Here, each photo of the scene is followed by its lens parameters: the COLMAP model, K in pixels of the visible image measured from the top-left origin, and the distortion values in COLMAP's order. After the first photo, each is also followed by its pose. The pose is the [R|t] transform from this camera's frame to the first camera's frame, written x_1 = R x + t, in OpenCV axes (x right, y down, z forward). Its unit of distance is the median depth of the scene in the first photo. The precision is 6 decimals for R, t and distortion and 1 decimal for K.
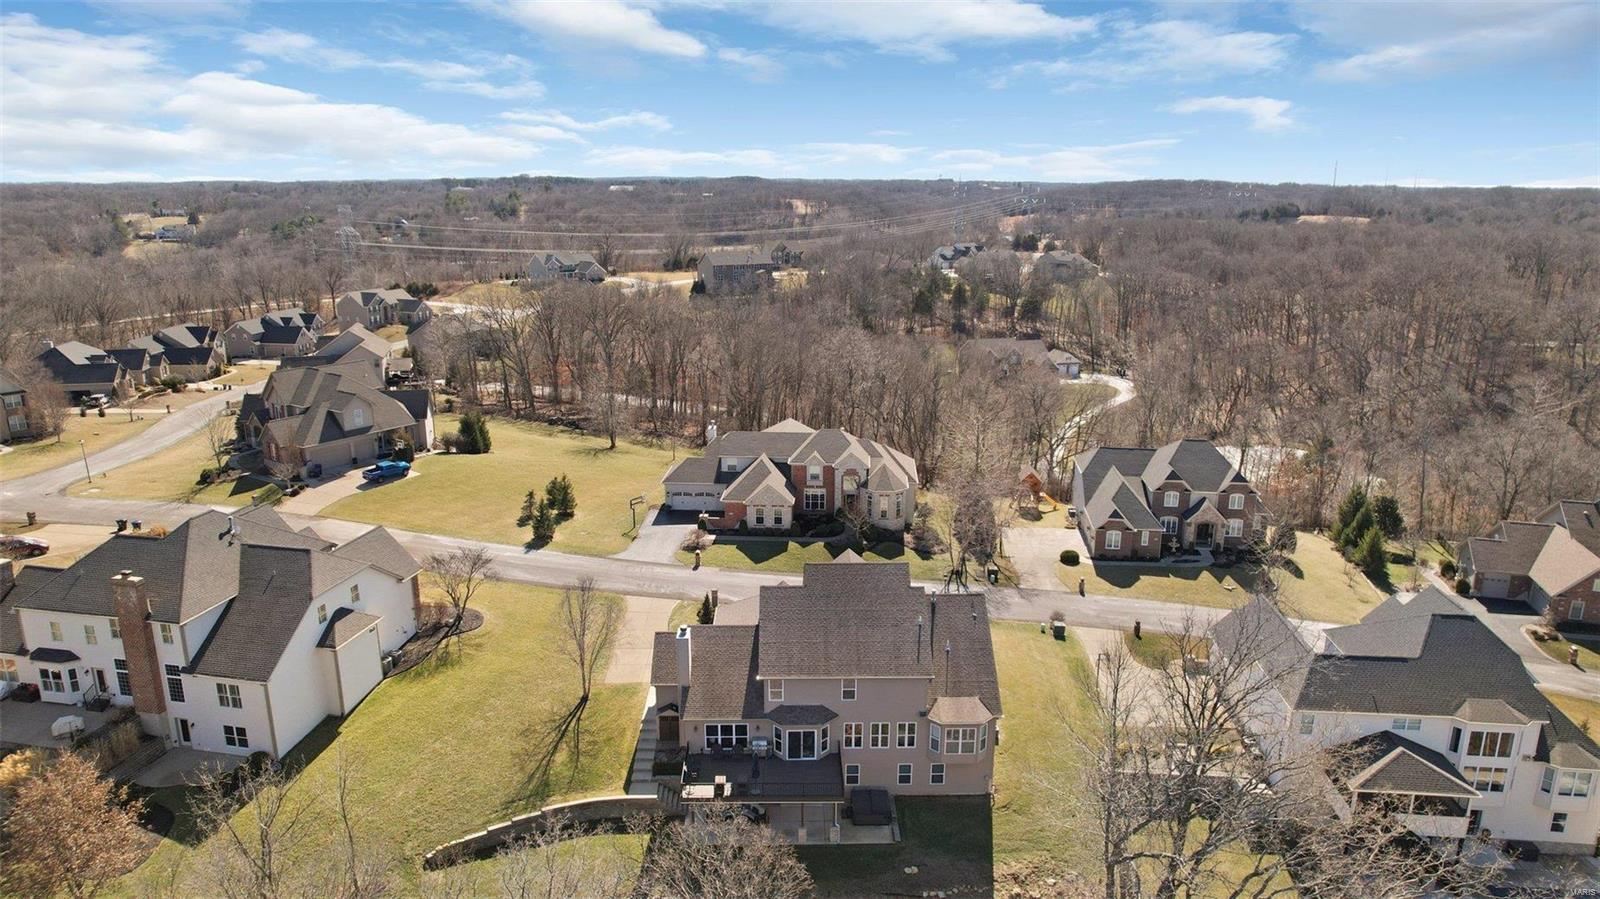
lens RADIAL K [[1023.7, 0, 800.0], [0, 1023.7, 449.5], [0, 0, 1]] dist [-0.089979, 0.089690]
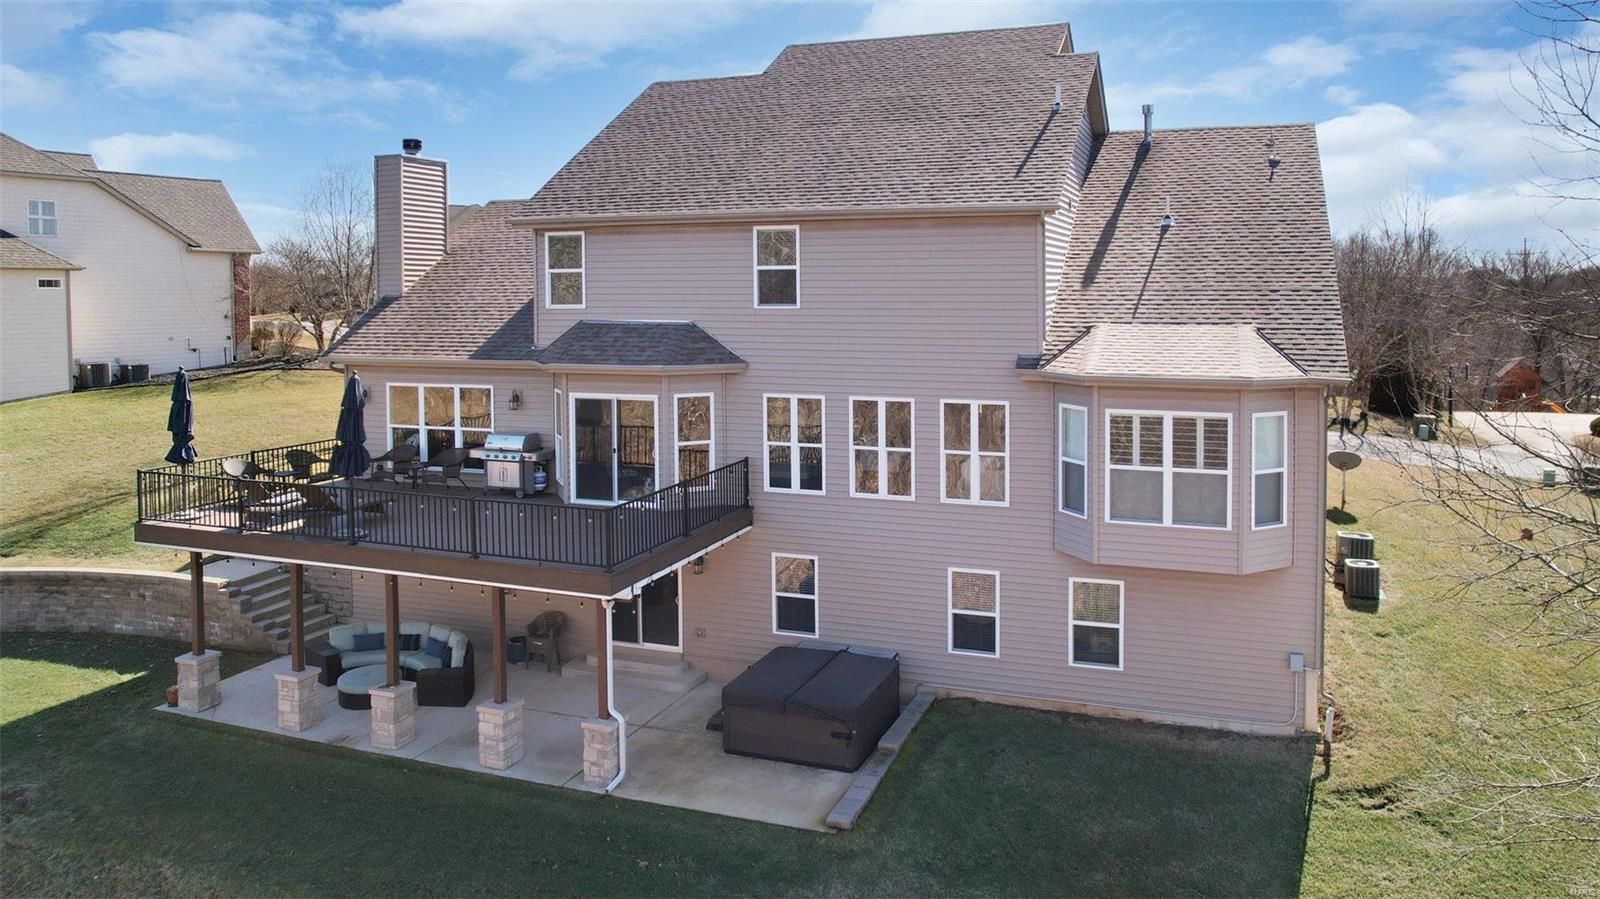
lens RADIAL K [[1062.3, 0, 865.3], [0, 1062.3, 319.6], [0, 0, 1]] dist [-0.030841, 0.002539]
pose [[0.941812, 0.003260, -0.336126, 0.159115], [-0.077641, 0.975024, -0.208089, 0.282575], [0.327052, 0.222077, 0.918542, 0.658468]]
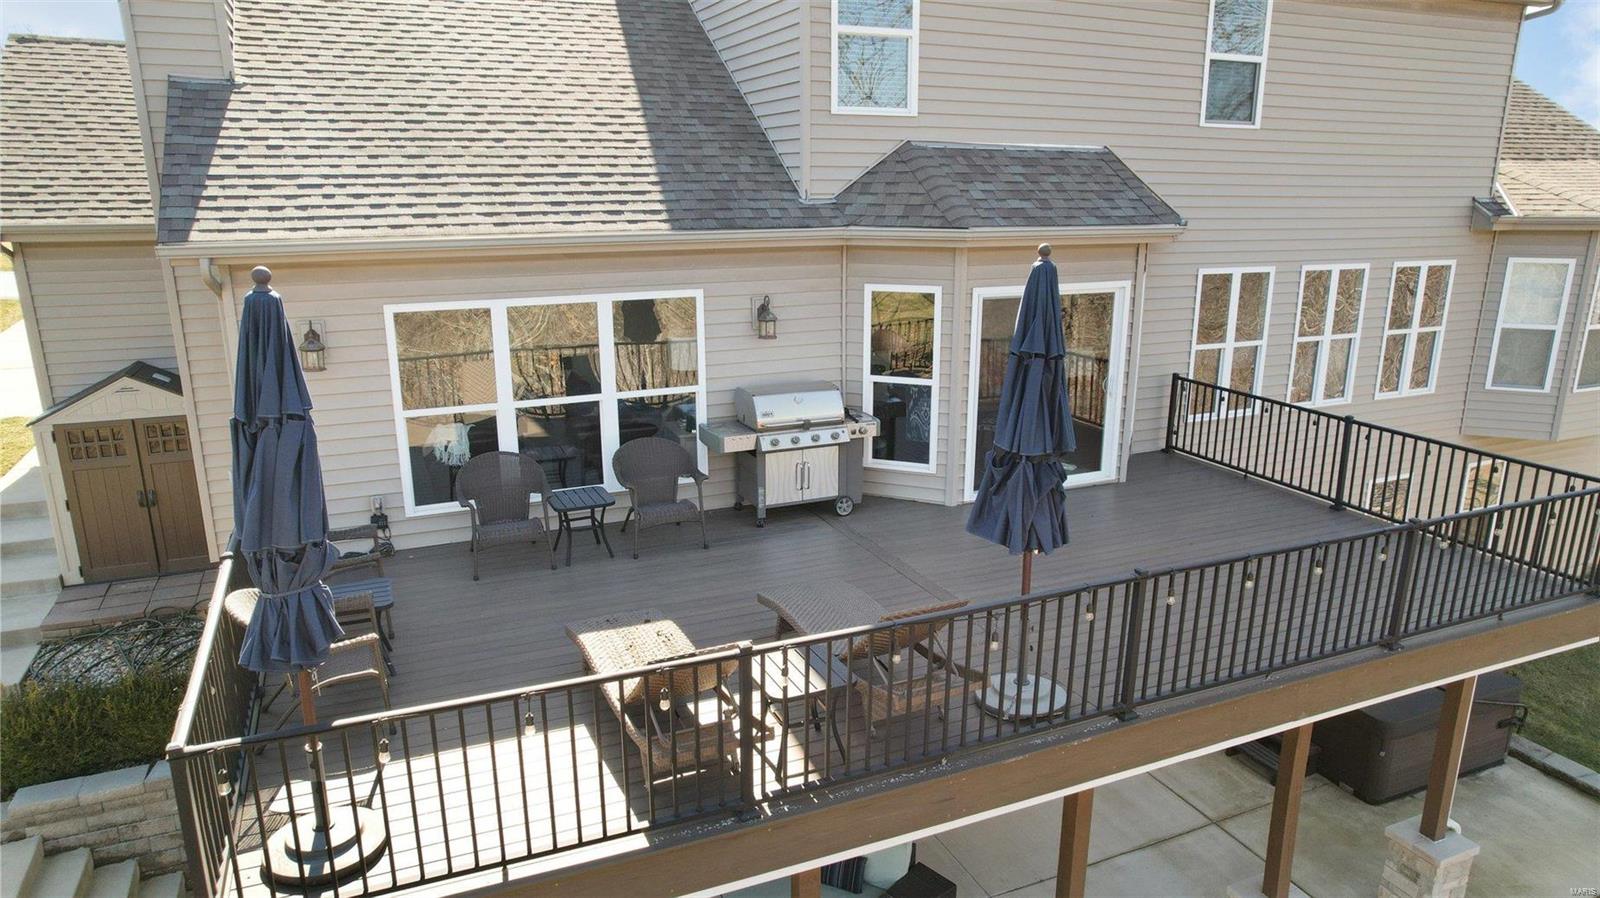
lens RADIAL K [[1023.7, 0, 800.0], [0, 1023.7, 449.0], [0, 0, 1]] dist [-0.089979, 0.089690]
pose [[0.924882, -0.099424, 0.367026, -0.085358], [0.096198, 0.994993, 0.027119, 0.263890], [-0.367885, 0.010225, 0.929815, 0.782045]]
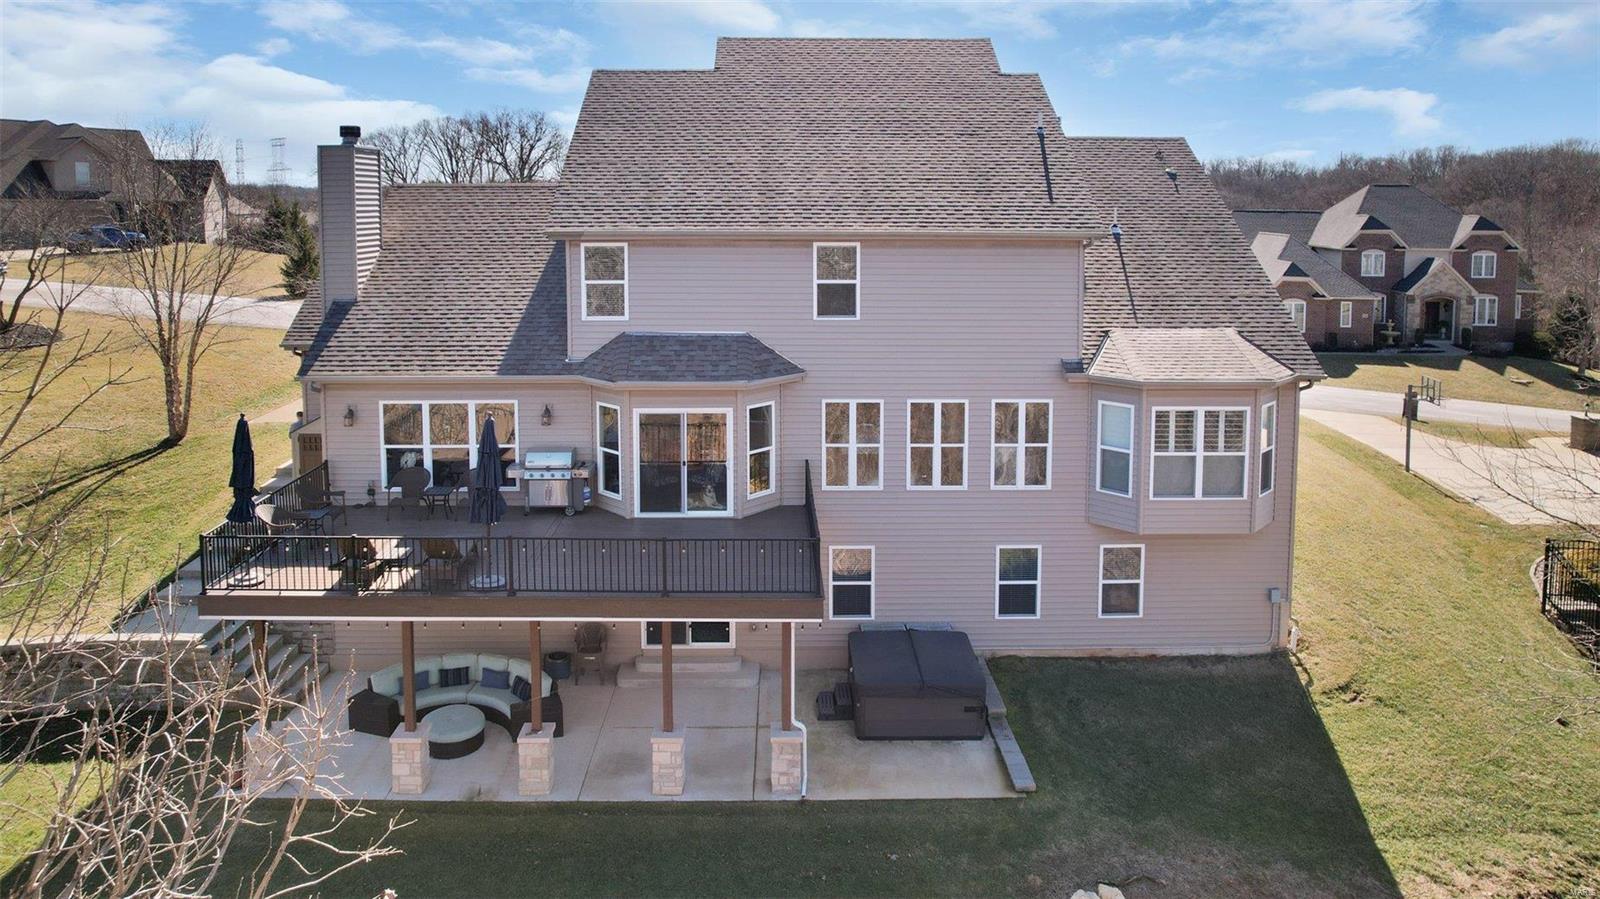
lens RADIAL K [[1061.9, 0, 786.7], [0, 1061.9, 273.3], [0, 0, 1]] dist [-0.027737, -0.002170]
pose [[1.000000, -0.000096, -0.000098, 0.029277], [0.000077, 0.983931, -0.178549, 0.263655], [0.000113, 0.178549, 0.983931, 0.611389]]
